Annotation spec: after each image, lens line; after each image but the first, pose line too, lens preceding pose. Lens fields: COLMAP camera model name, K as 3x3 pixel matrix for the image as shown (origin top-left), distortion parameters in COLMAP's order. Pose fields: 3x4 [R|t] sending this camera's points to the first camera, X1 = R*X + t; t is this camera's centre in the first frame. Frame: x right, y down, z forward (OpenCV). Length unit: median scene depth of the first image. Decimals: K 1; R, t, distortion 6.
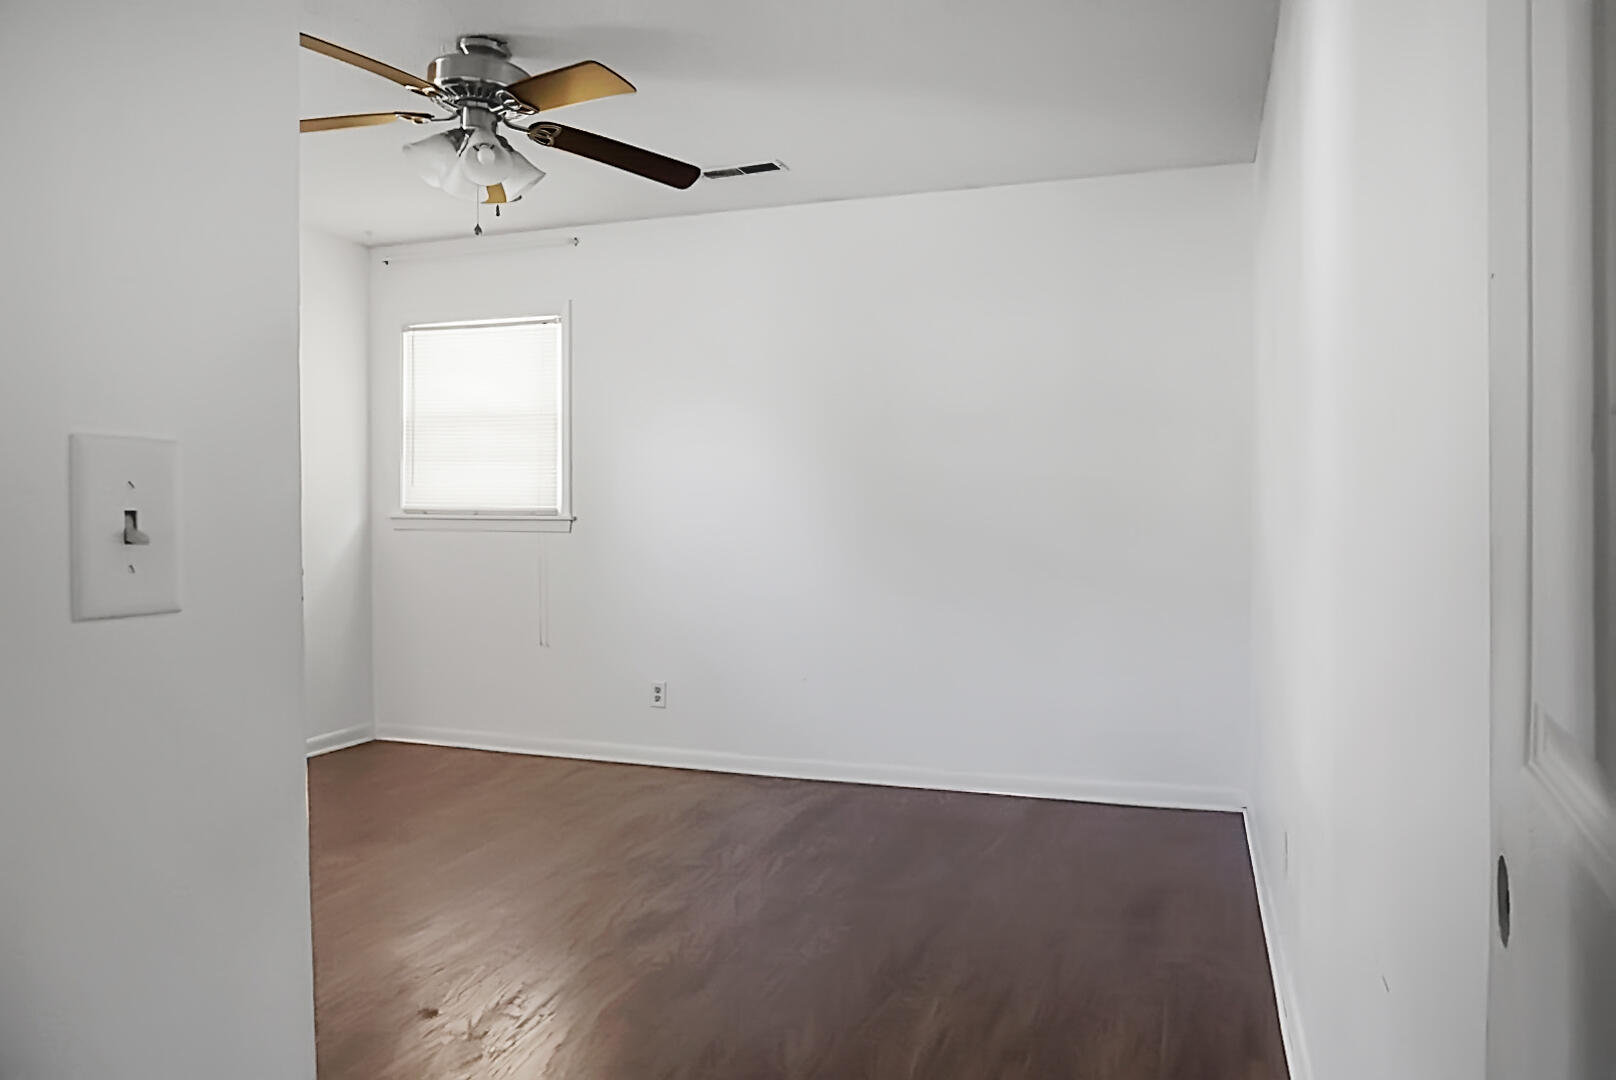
lens RADIAL K [[1090.2, 0, 807.8], [0, 1090.2, 539.6], [0, 0, 1]] dist [-0.045058, 0.023057]
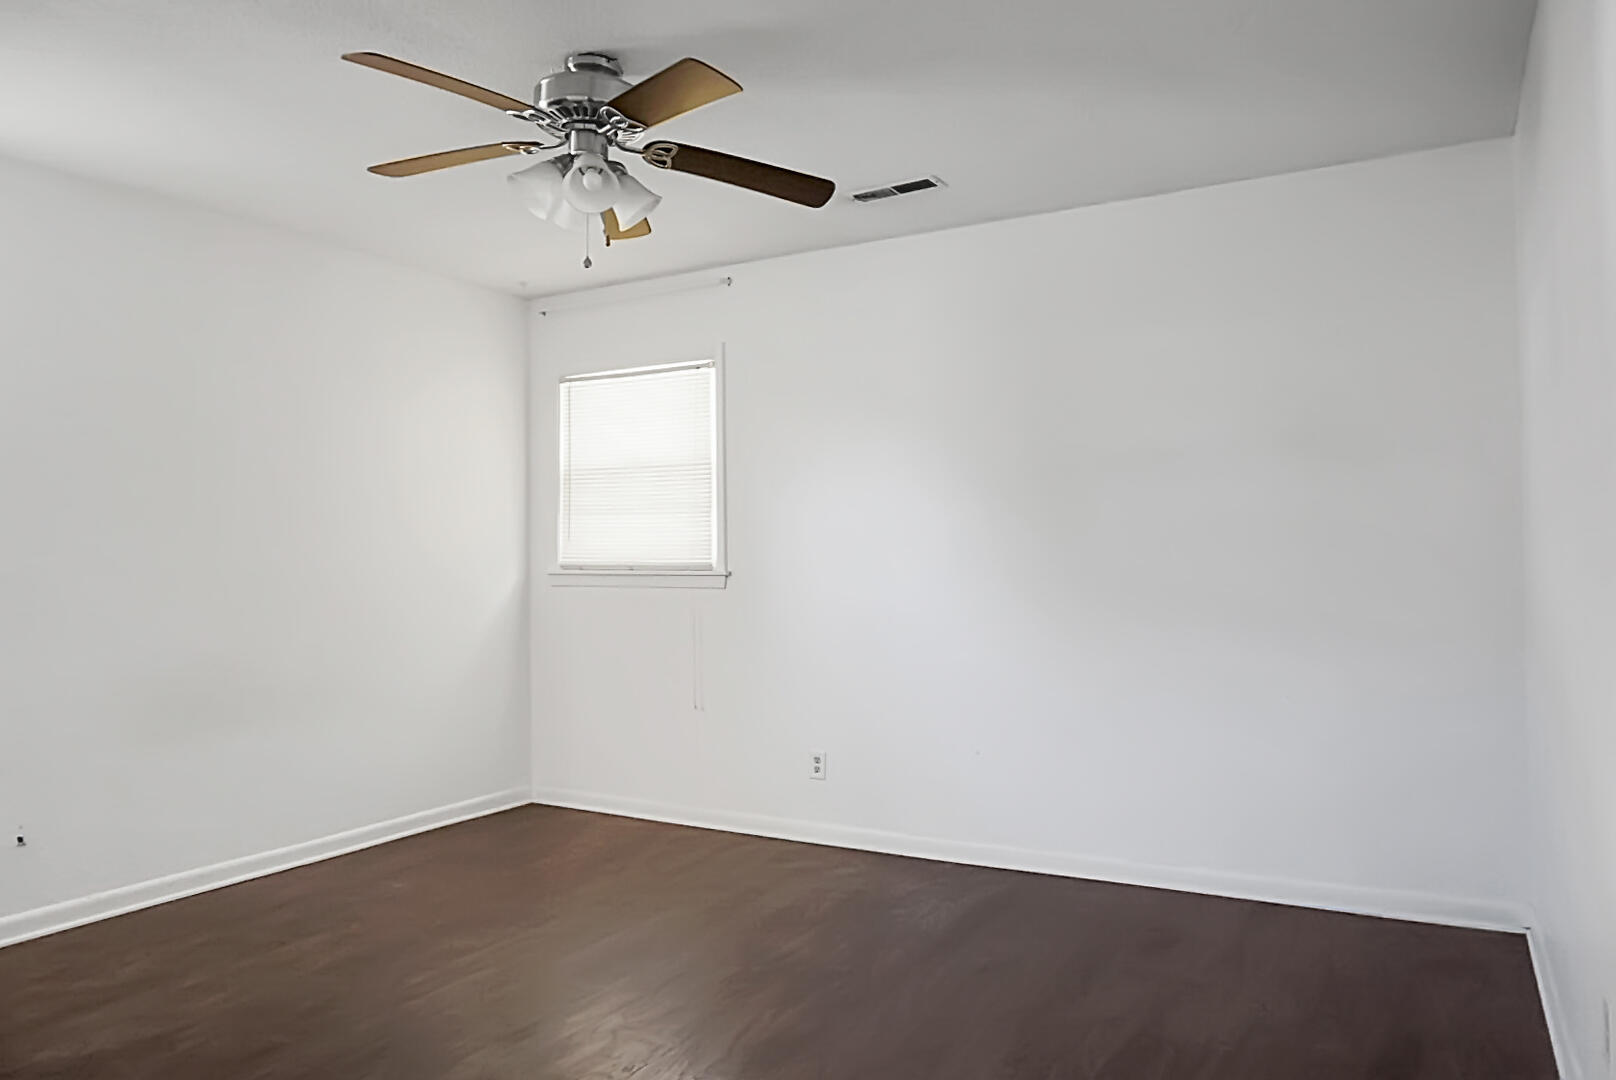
lens RADIAL K [[1090.2, 0, 802.8], [0, 1090.2, 534.2], [0, 0, 1]] dist [-0.045058, 0.023057]
pose [[0.981559, -0.014163, -0.190635, 0.032930], [0.004770, 0.998756, -0.049642, -0.007796], [0.191101, 0.047817, 0.980405, 0.108799]]
